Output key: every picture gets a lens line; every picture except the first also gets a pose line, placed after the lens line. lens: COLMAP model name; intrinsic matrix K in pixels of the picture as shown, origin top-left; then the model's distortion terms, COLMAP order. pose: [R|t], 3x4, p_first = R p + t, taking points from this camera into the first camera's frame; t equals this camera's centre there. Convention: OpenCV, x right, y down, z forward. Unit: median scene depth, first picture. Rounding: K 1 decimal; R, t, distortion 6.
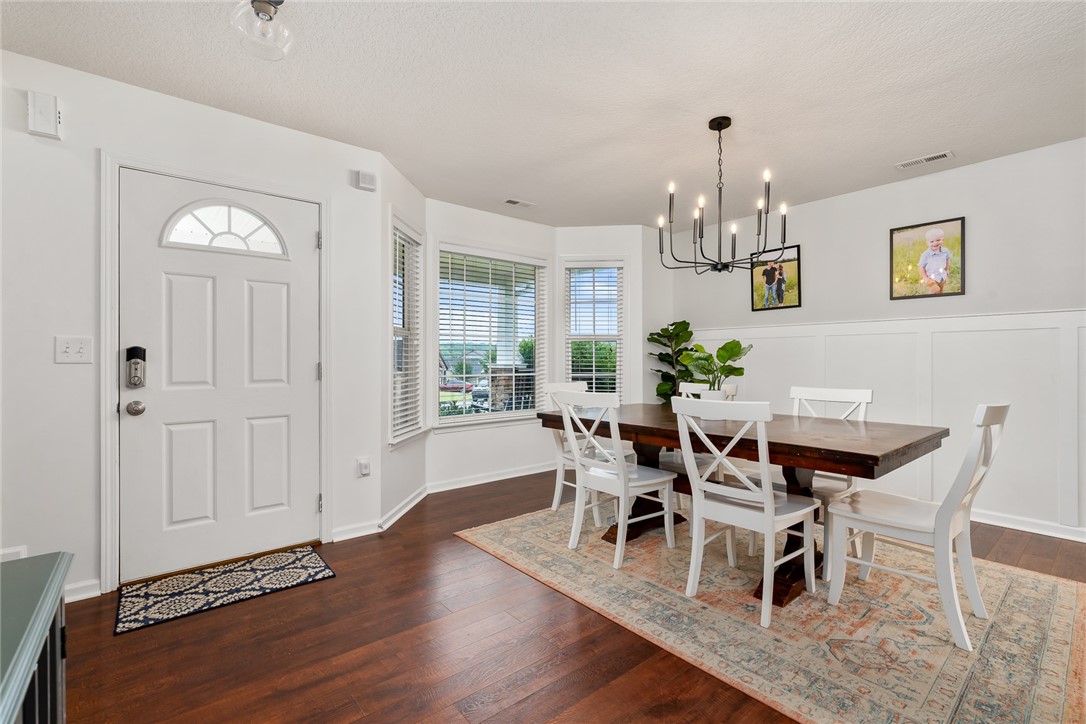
lens RADIAL K [[484.4, 0, 542.3], [0, 484.4, 361.7], [0, 0, 1]] dist [-0.009872, 0.000707]
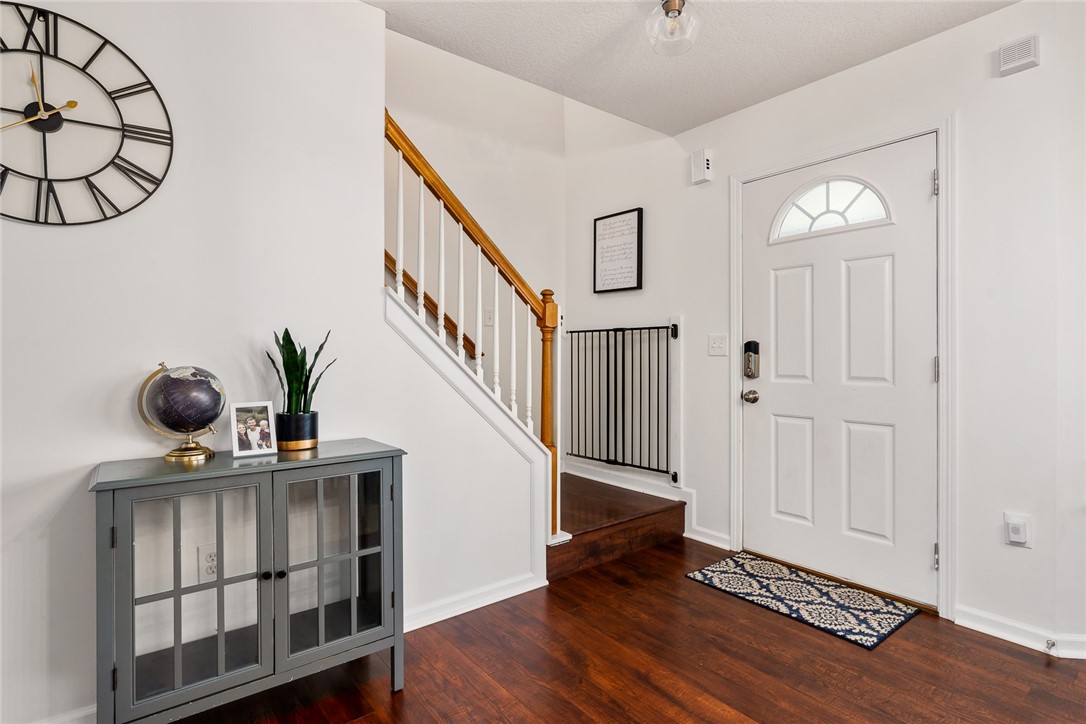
lens RADIAL K [[545.0, 0, 541.4], [0, 545.0, 354.6], [0, 0, 1]] dist [0.002165, -0.000207]
pose [[-0.023744, 0.006948, -0.999694, 0.411653], [-0.001509, 0.999974, 0.006986, -0.007639], [0.999717, 0.001674, -0.023733, 0.527890]]
